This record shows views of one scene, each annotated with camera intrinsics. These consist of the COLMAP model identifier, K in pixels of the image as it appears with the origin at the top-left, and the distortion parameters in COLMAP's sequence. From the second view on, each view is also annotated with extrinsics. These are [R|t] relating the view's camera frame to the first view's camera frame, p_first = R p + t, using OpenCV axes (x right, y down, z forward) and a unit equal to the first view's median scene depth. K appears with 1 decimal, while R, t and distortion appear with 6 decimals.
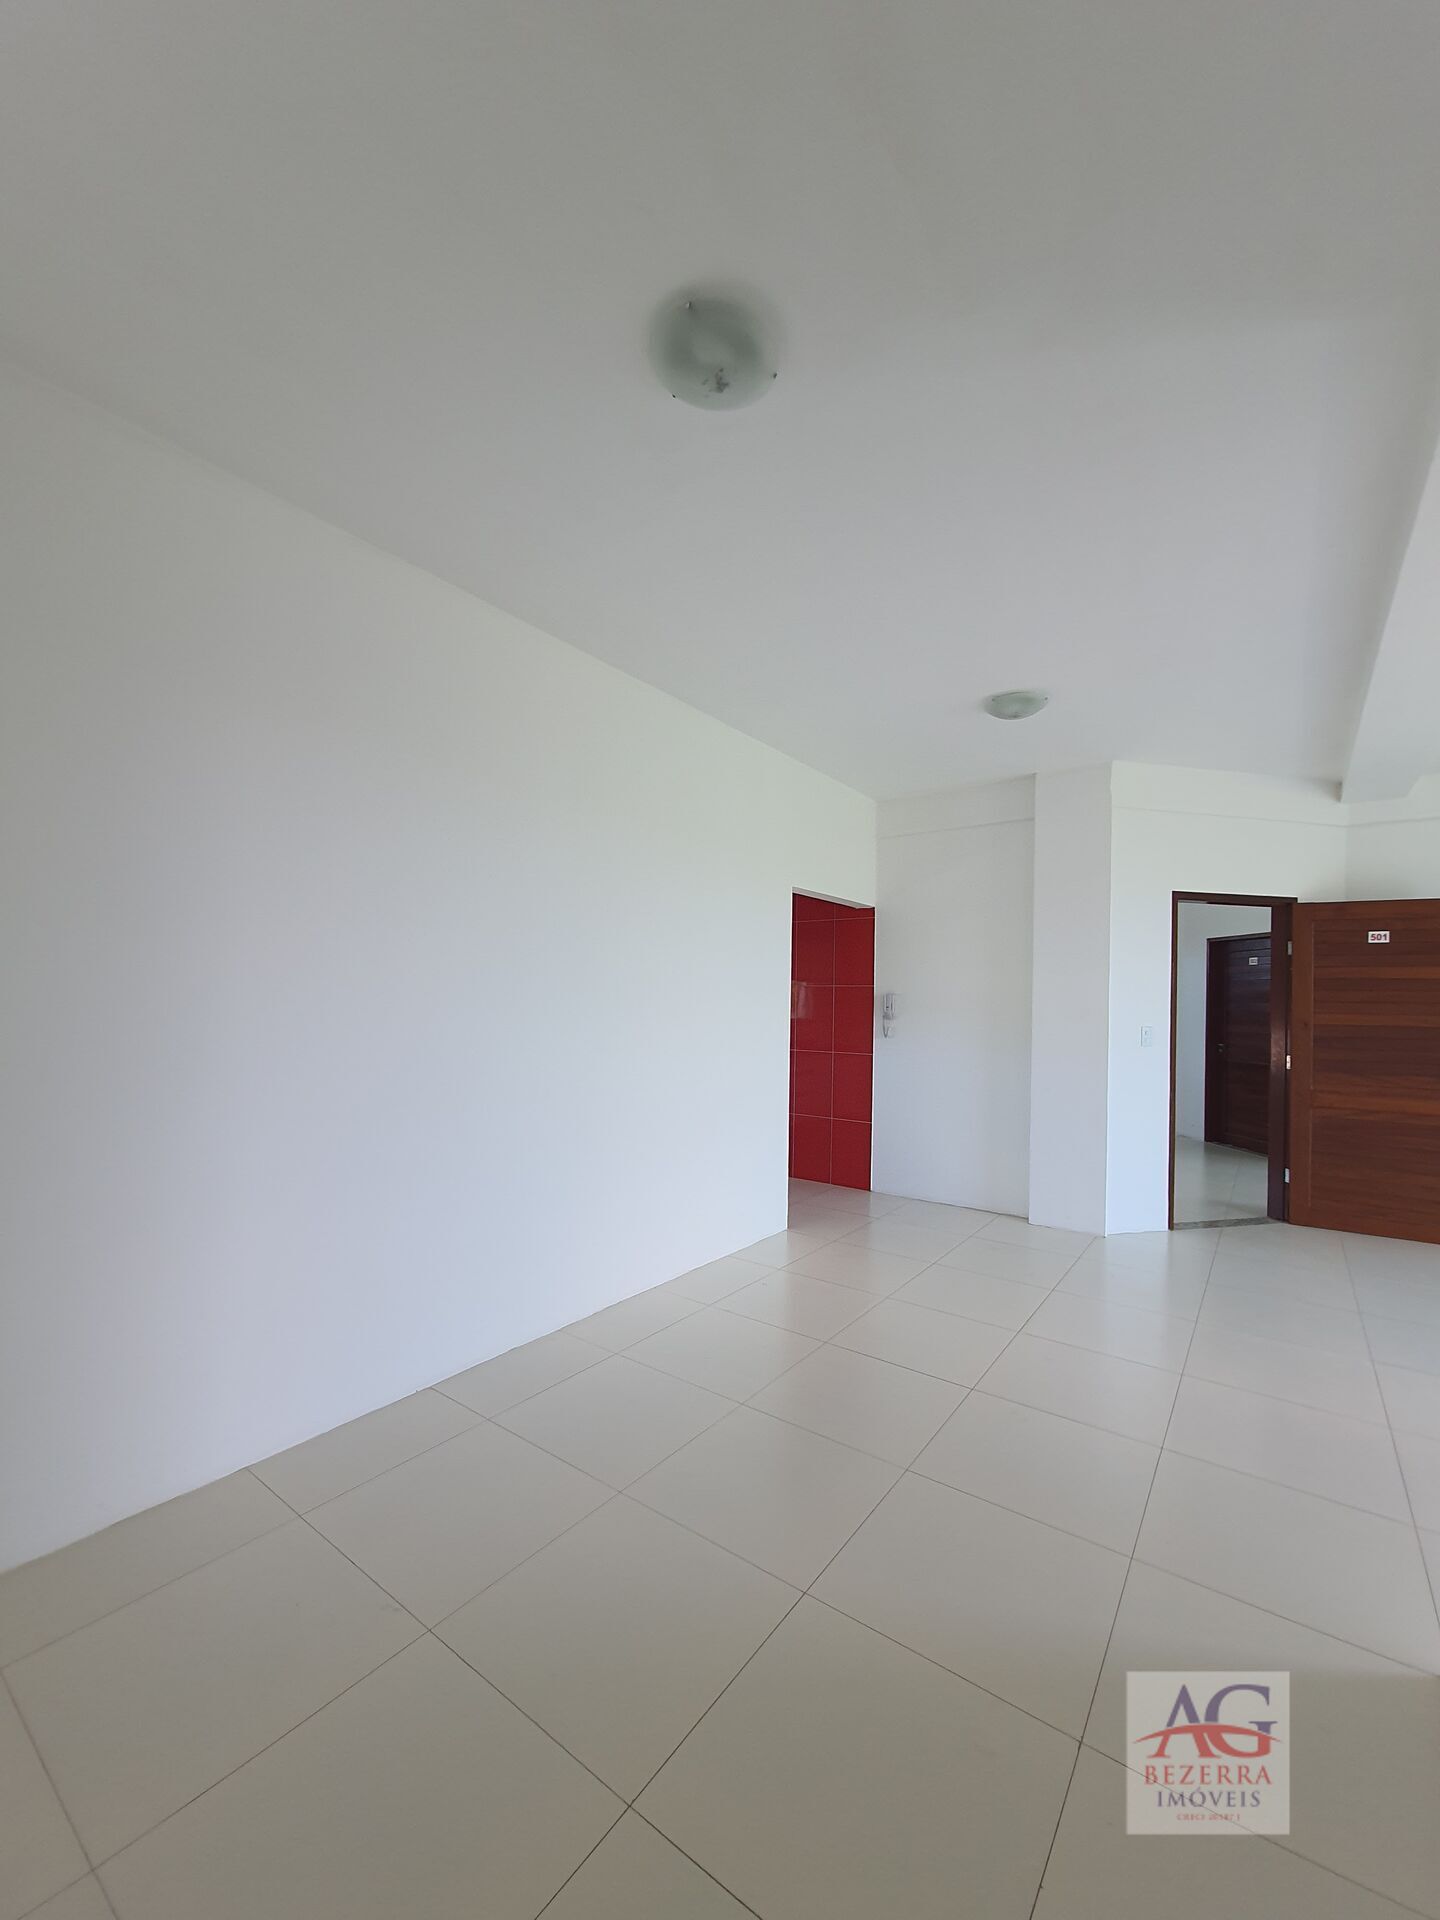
lens RADIAL K [[765.0, 0, 715.8], [0, 765.0, 990.9], [0, 0, 1]] dist [-0.006578, -0.000346]
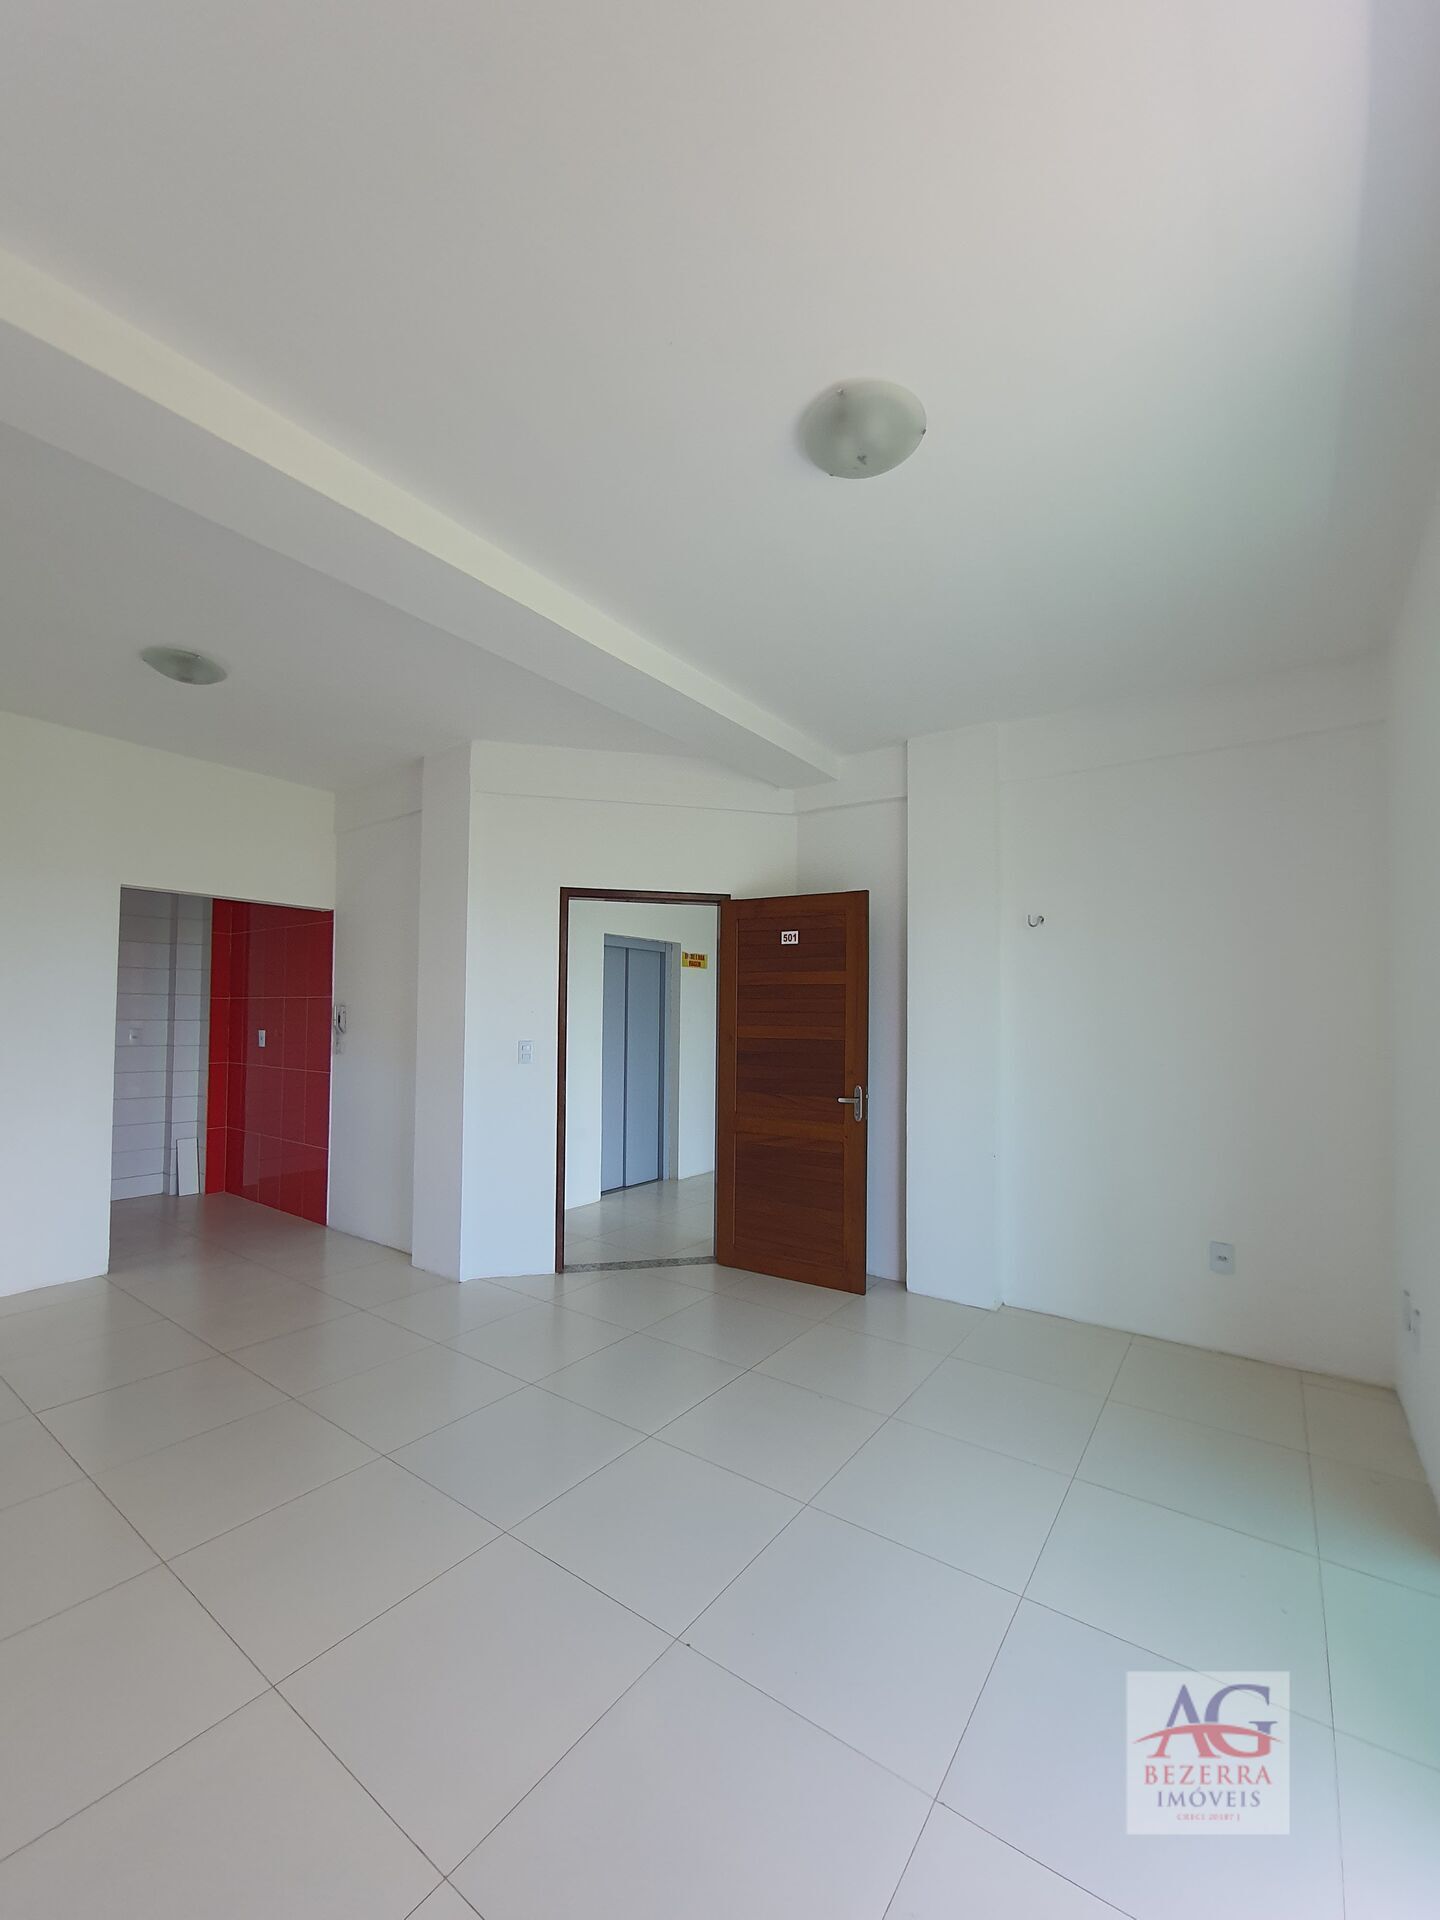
lens RADIAL K [[792.9, 0, 661.8], [0, 792.9, 993.1], [0, 0, 1]] dist [-0.000520, 0.000001]
pose [[0.999955, -0.004872, -0.008175, 0.717652], [0.004734, 0.999849, -0.016735, 0.007710], [0.008255, 0.016695, 0.999827, 0.084084]]
